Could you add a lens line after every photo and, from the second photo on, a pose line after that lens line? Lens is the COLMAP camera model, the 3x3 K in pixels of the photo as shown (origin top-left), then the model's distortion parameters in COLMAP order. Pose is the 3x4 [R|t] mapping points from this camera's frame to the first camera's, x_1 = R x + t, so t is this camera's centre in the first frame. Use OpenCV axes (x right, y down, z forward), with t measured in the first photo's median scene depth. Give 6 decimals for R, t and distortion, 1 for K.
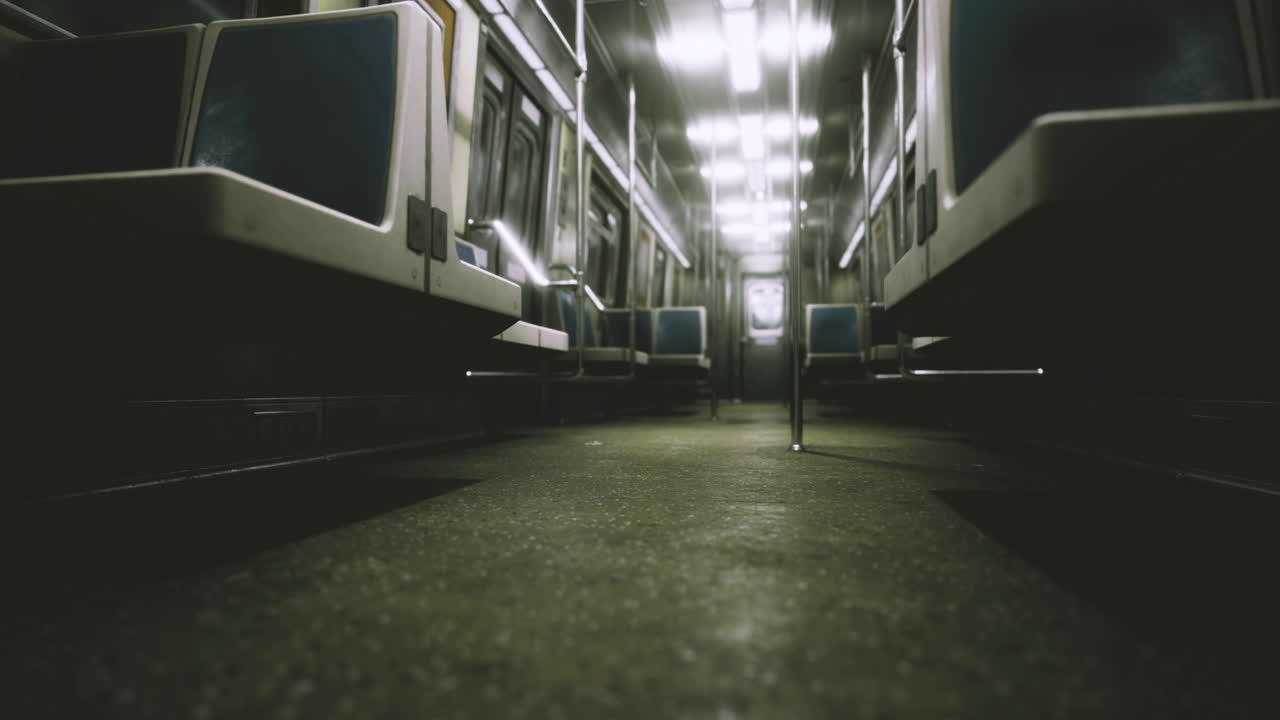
lens RADIAL K [[763.9, 0, 640.0], [0, 763.9, 360.0], [0, 0, 1]] dist [-0.001304, 0.000459]
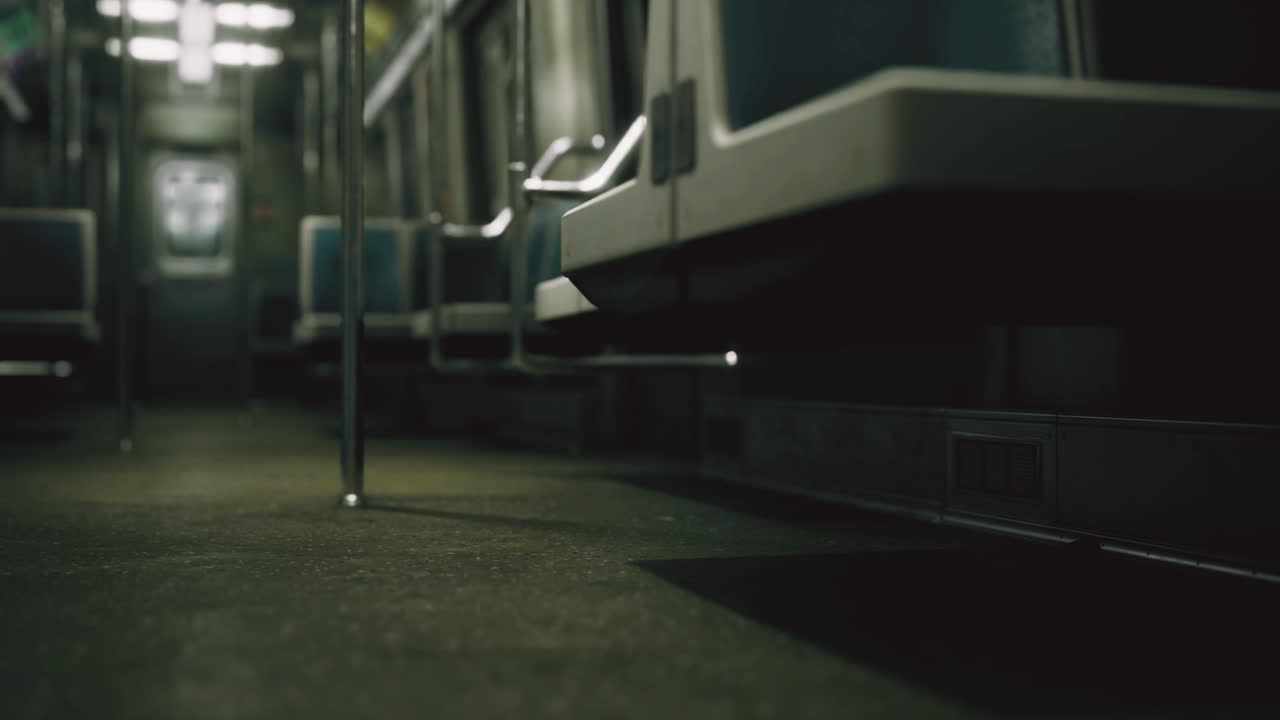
lens RADIAL K [[1586.0, 0, 640.0], [0, 1586.0, 360.0], [0, 0, 1]] dist [0.009884, 0.016218]
pose [[0.892130, 0.001171, 0.451777, -0.122526], [-0.013924, 0.999593, 0.024904, -0.016198], [-0.451564, -0.028508, 0.891783, -0.098059]]
